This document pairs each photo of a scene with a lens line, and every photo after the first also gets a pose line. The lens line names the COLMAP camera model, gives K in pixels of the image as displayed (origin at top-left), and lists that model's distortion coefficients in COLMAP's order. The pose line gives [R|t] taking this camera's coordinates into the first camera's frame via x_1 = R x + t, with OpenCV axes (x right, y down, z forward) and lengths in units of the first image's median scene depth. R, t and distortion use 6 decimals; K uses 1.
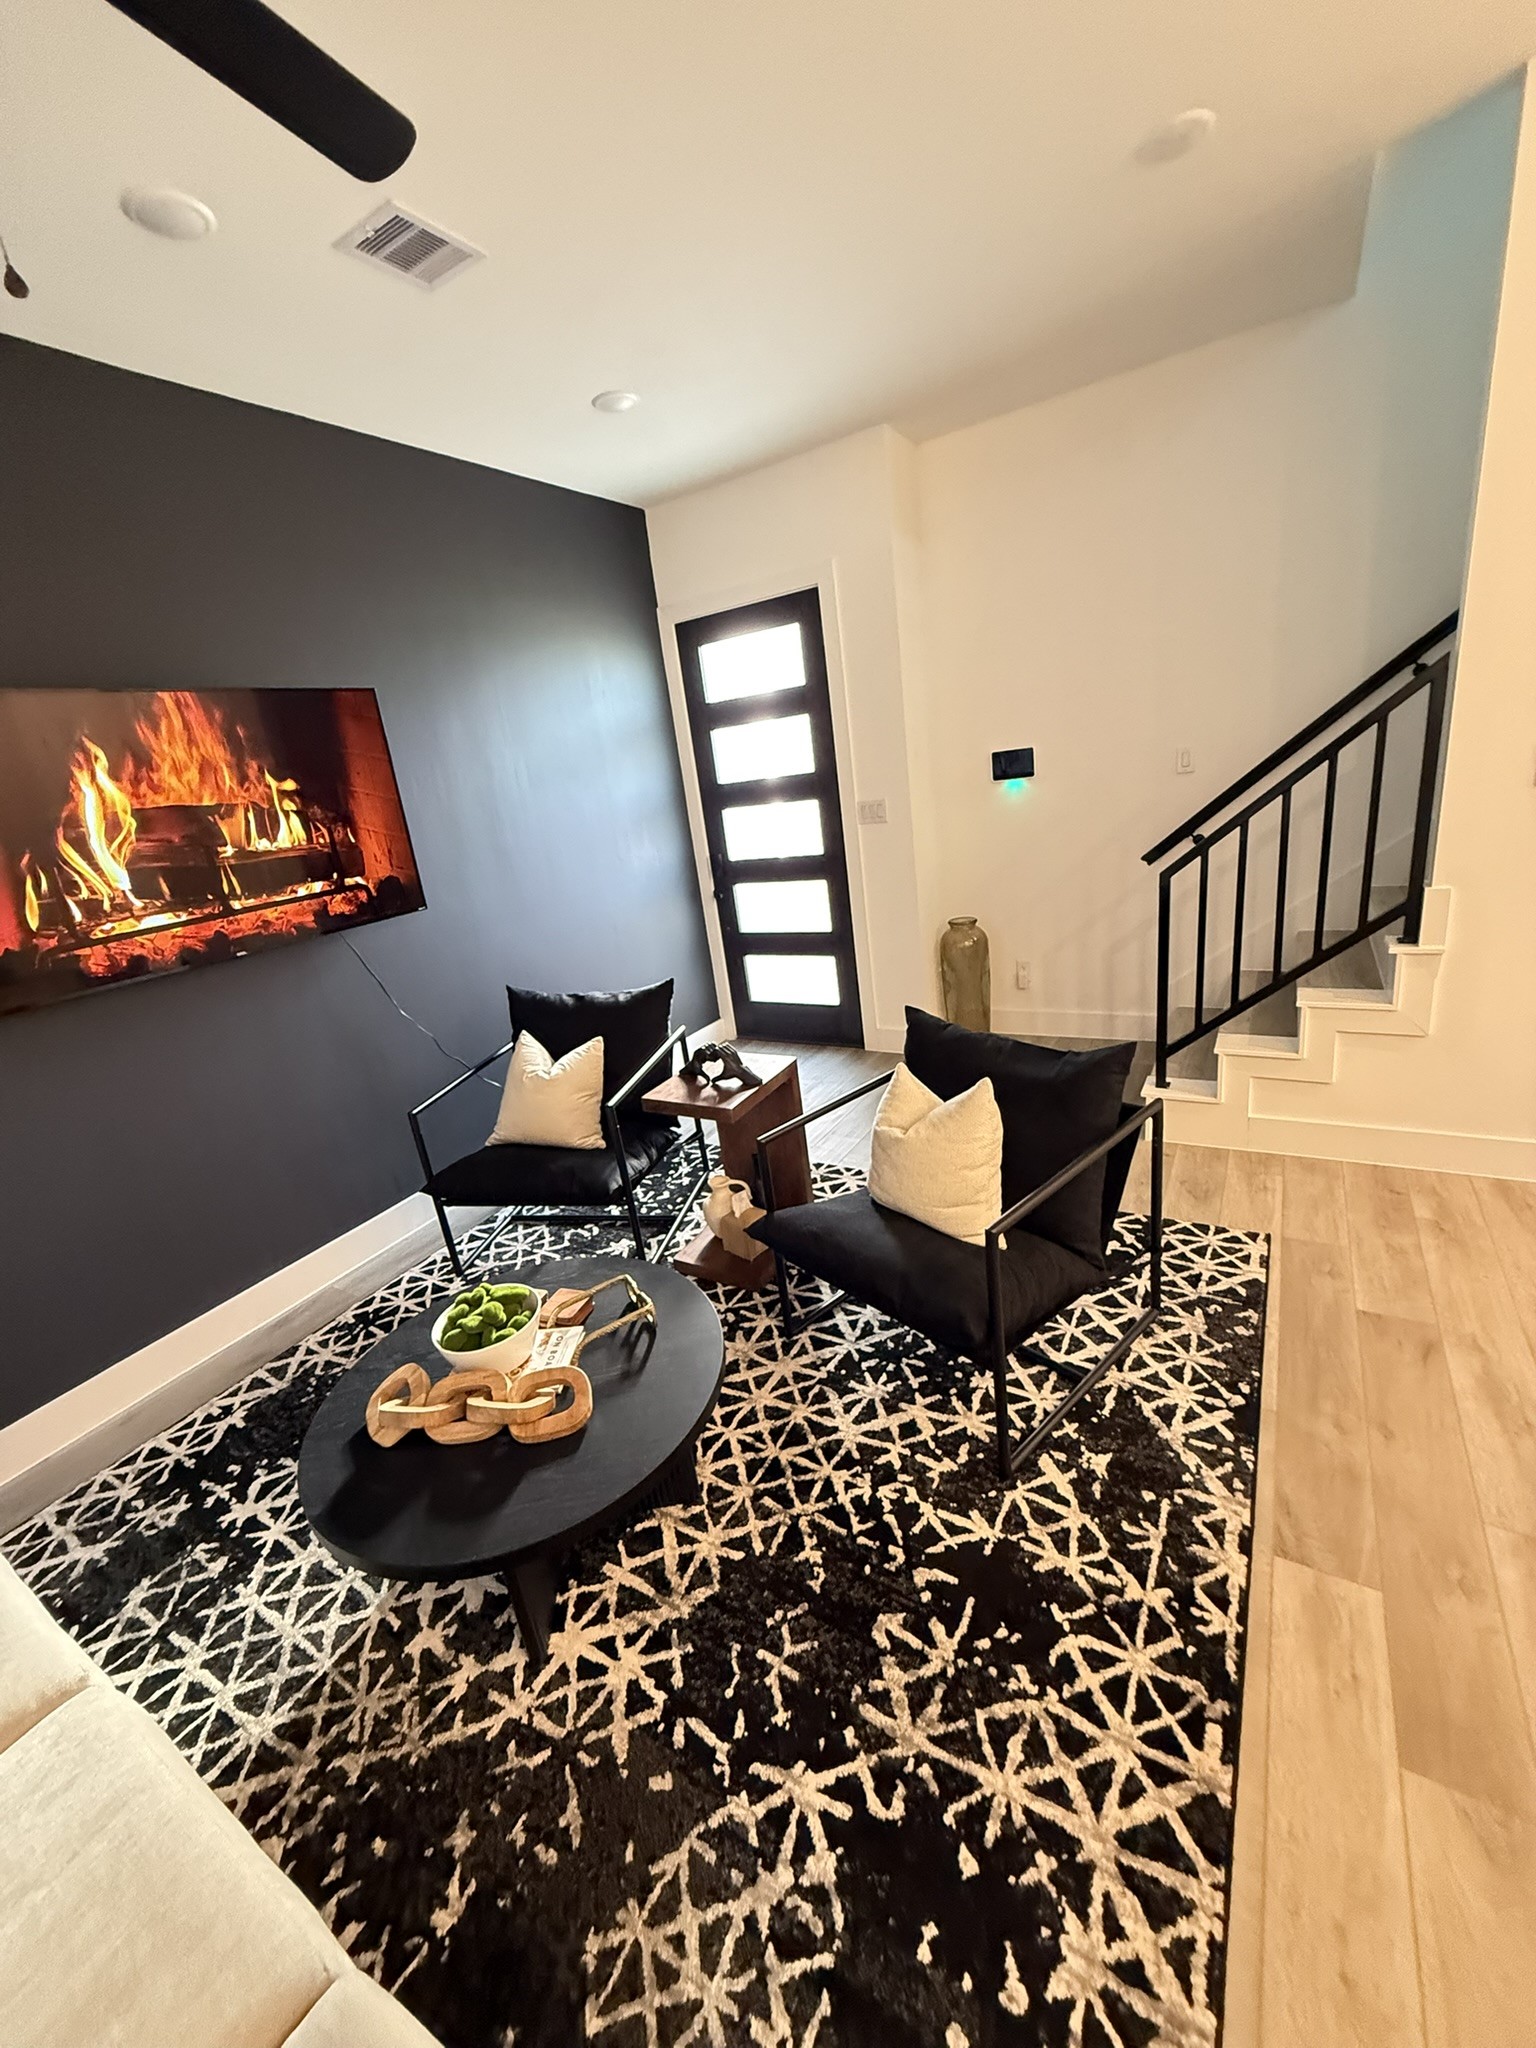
lens RADIAL K [[813.2, 0, 768.0], [0, 813.2, 1024.0], [0, 0, 1]] dist [0.000659, 0.000004]
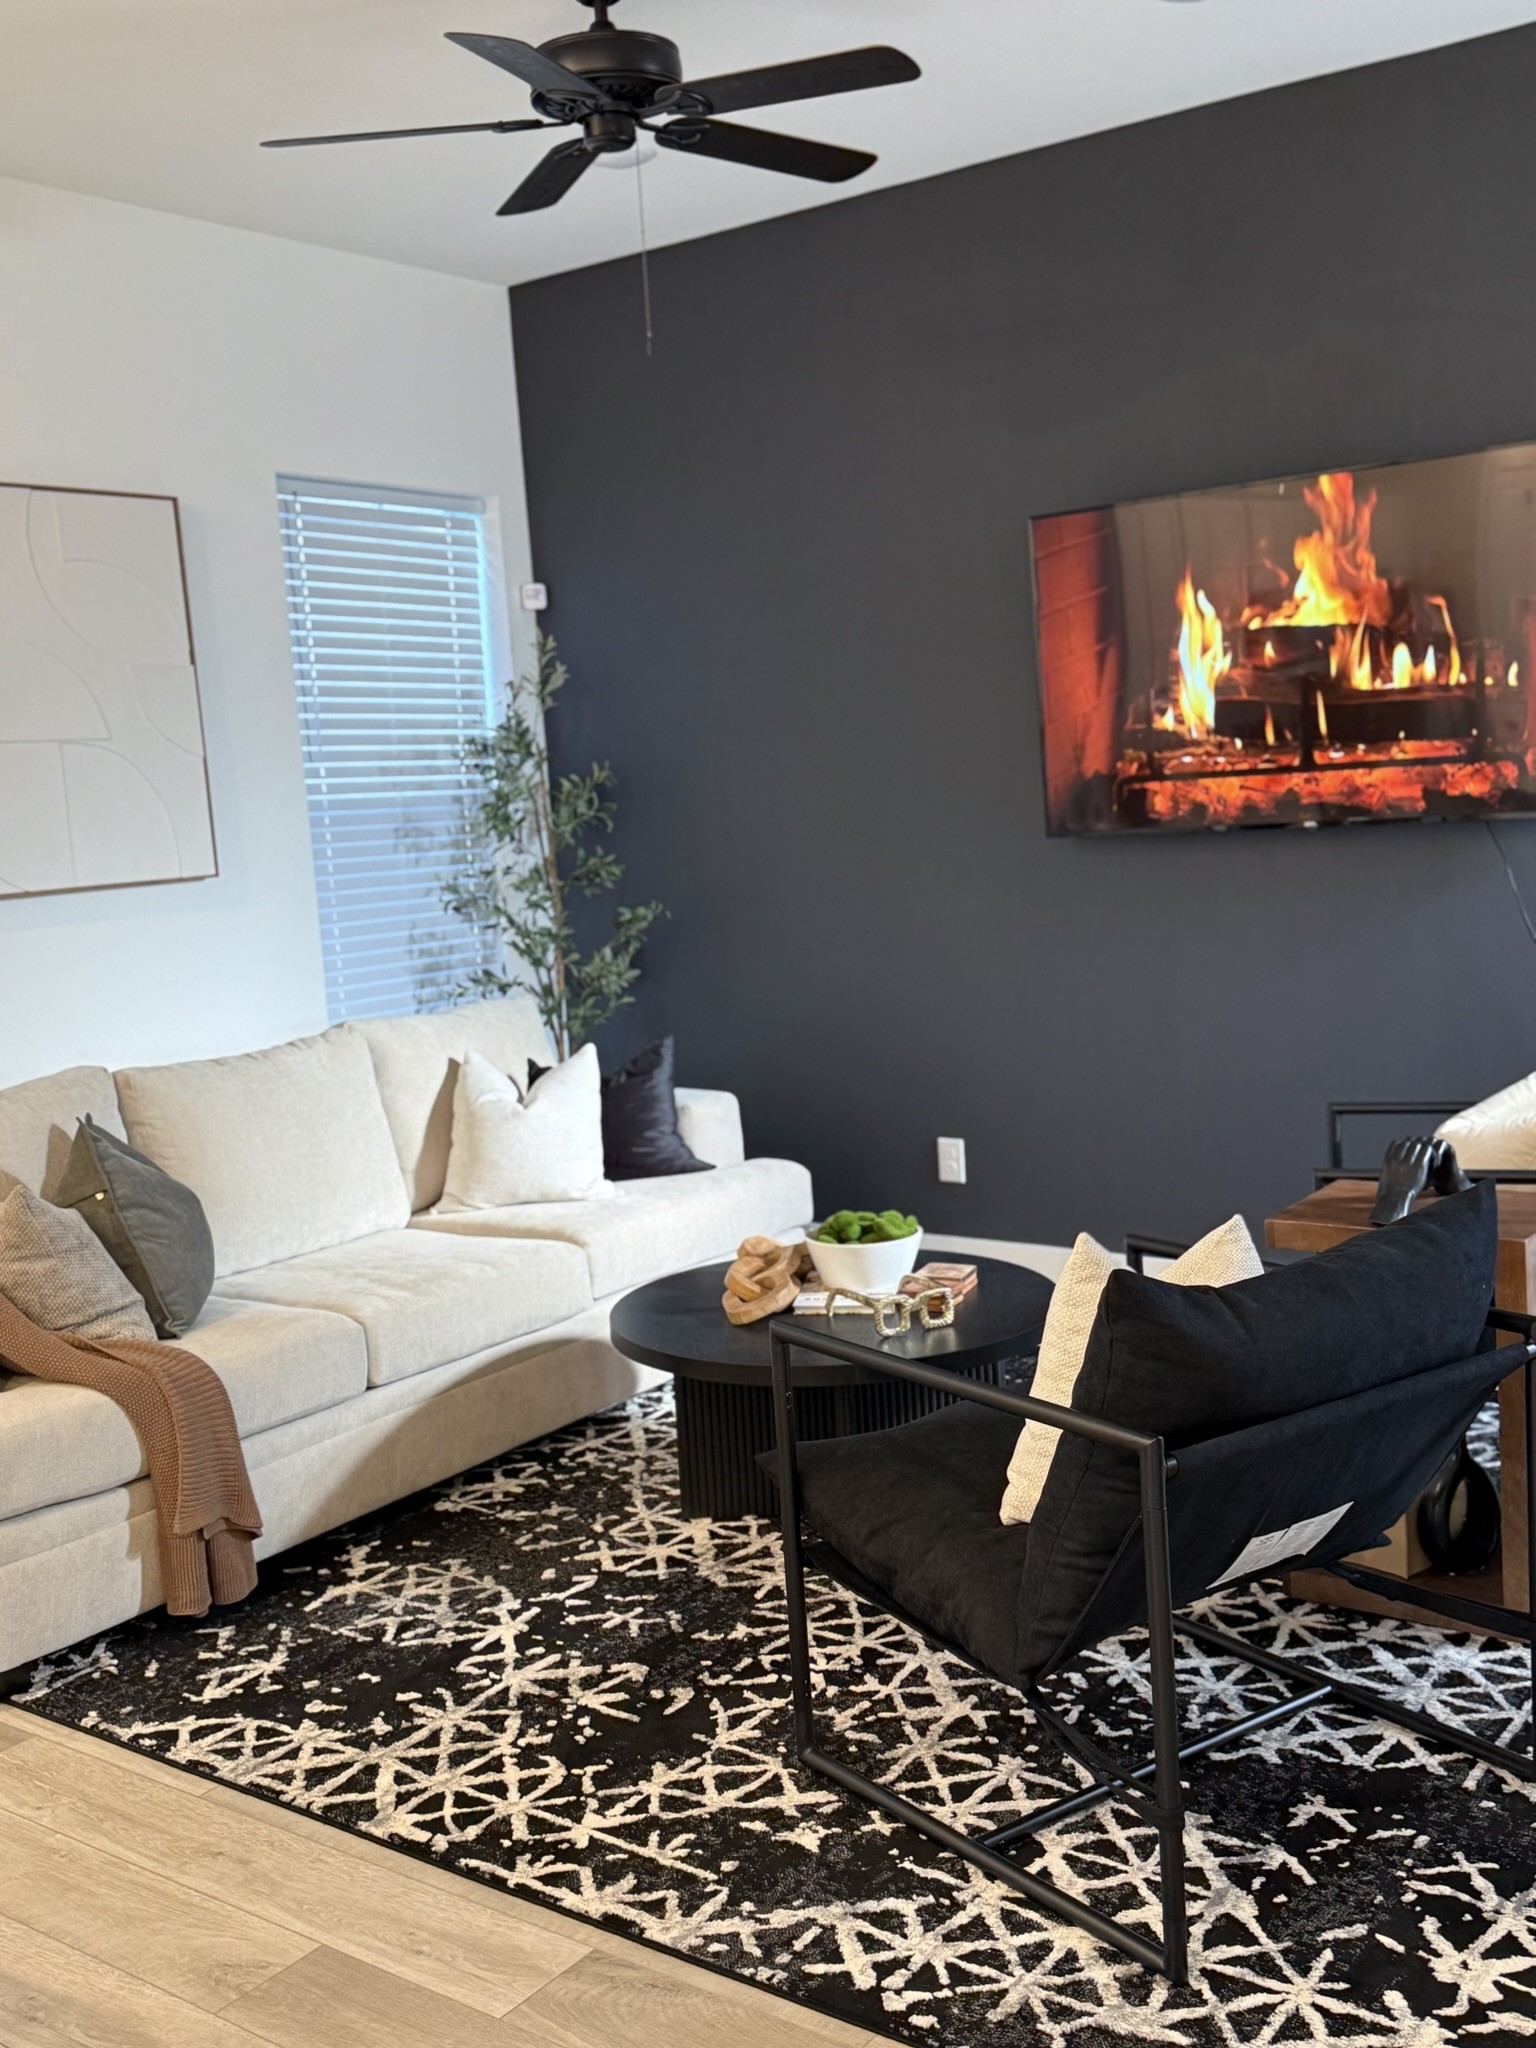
lens RADIAL K [[2033.2, 0, 757.6], [0, 2033.2, 1015.7], [0, 0, 1]] dist [0.200759, -0.468534]
pose [[-0.082767, 0.251707, -0.964258, 1.833357], [-0.234995, 0.935363, 0.264335, -0.447373], [0.968466, 0.248474, -0.018268, 0.894987]]
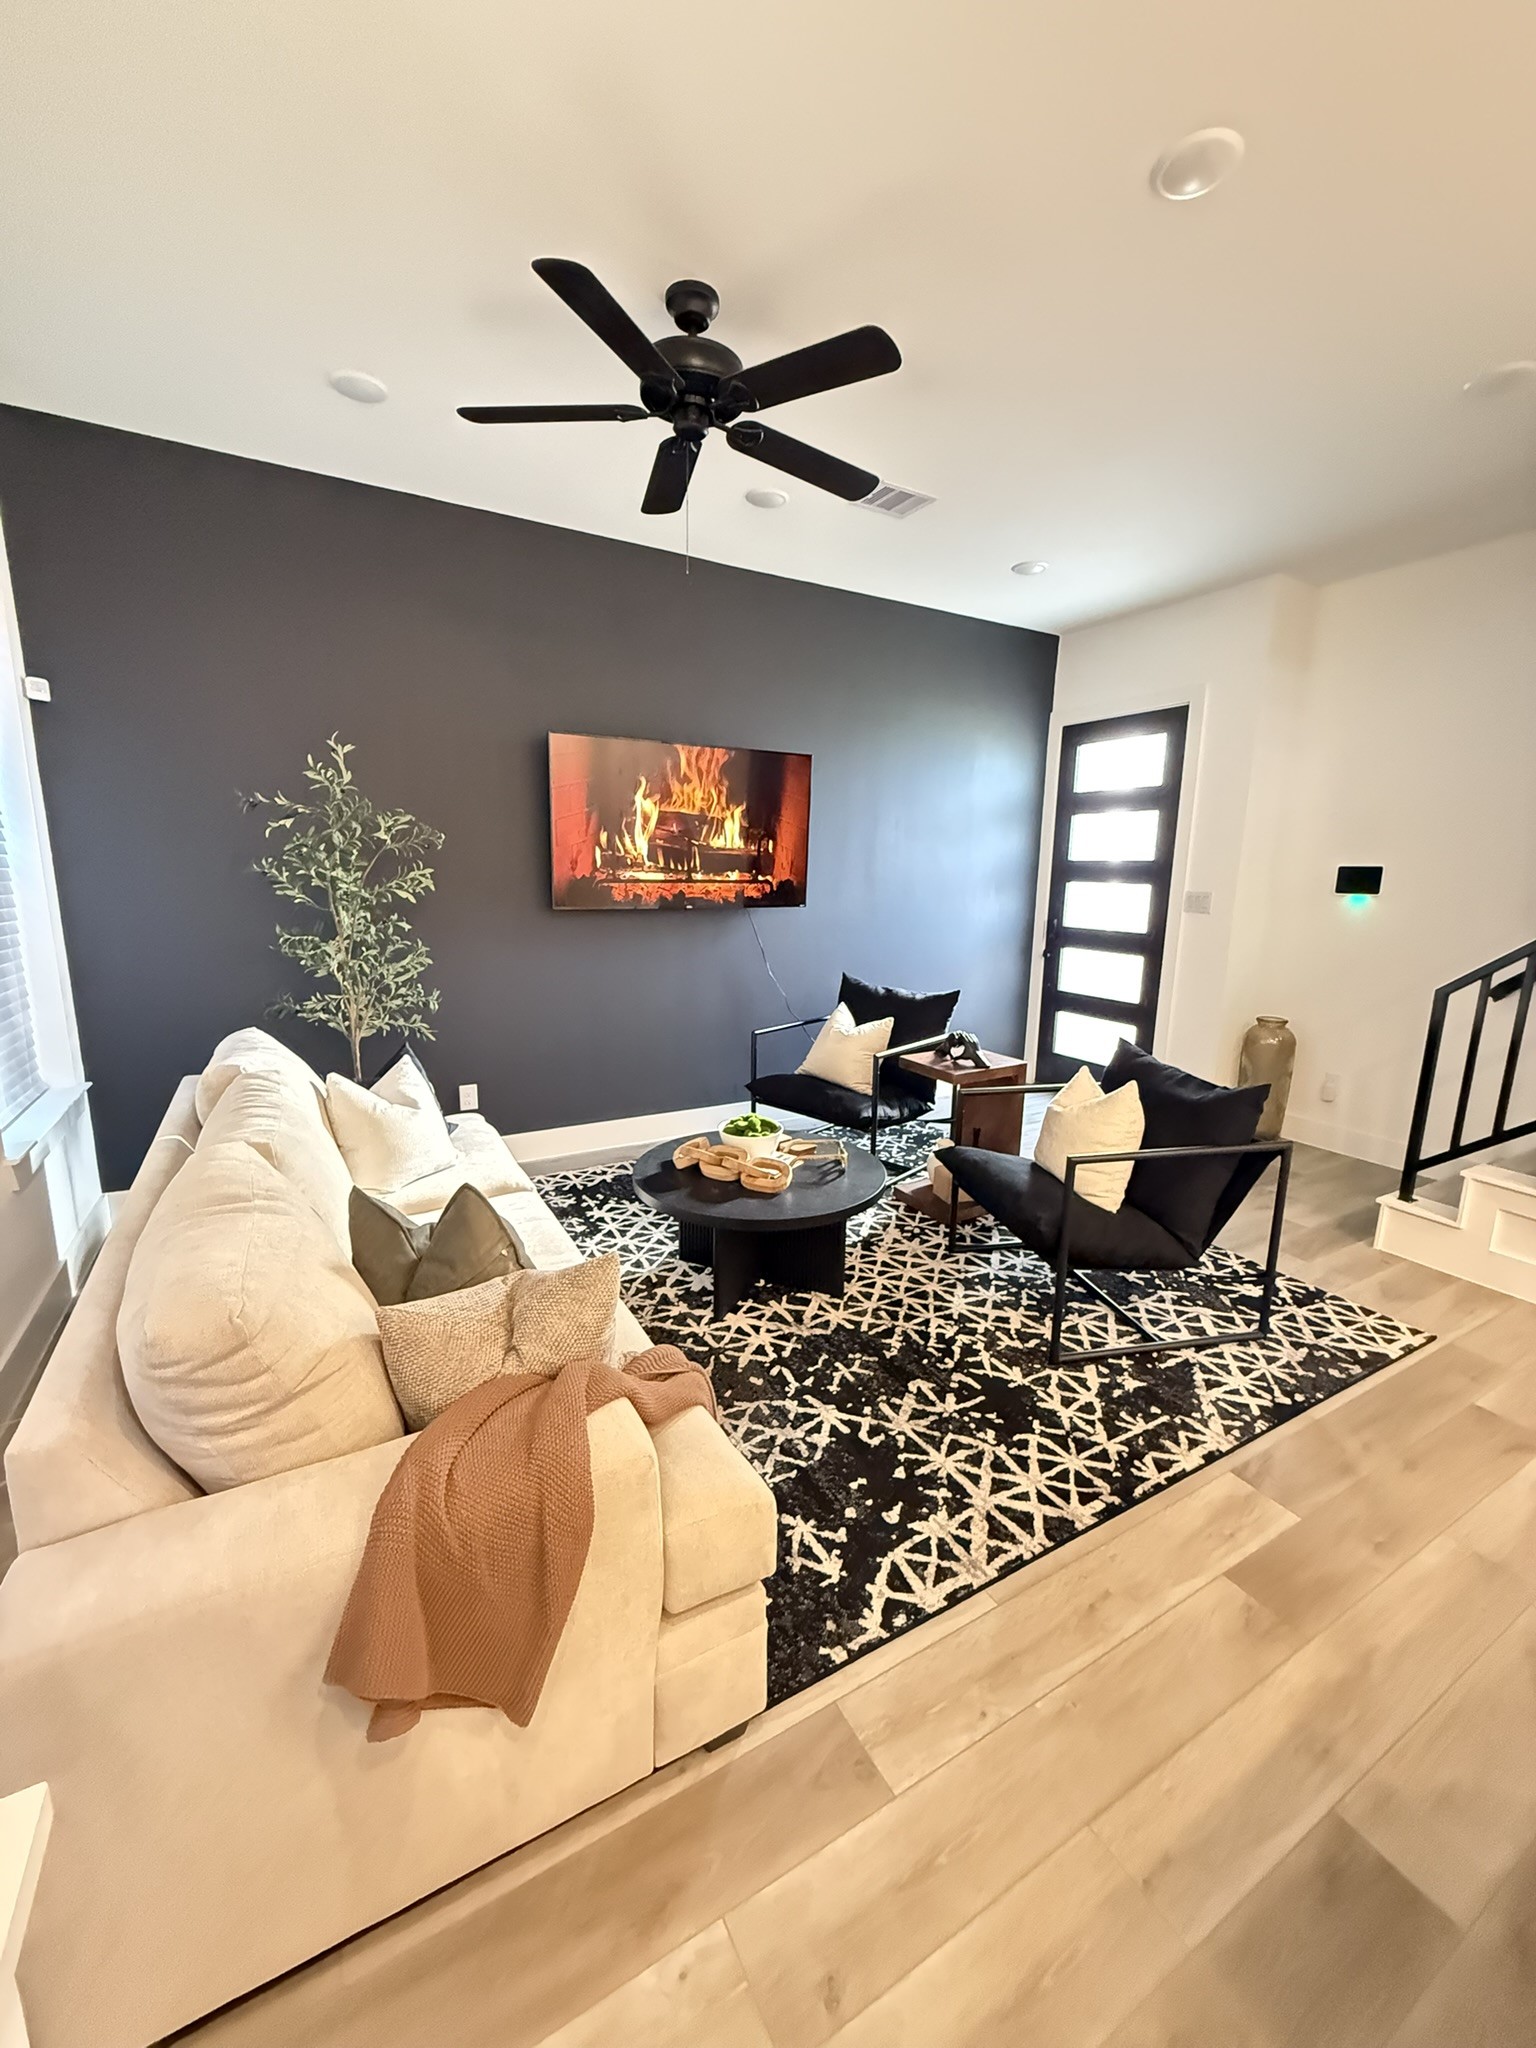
lens RADIAL K [[813.2, 0, 768.0], [0, 813.2, 1024.0], [0, 0, 1]] dist [0.000659, 0.000004]
pose [[0.863153, 0.233497, -0.447713, 0.375489], [-0.273148, 0.961645, -0.025077, 0.197669], [0.424685, 0.143937, 0.893826, -0.485004]]
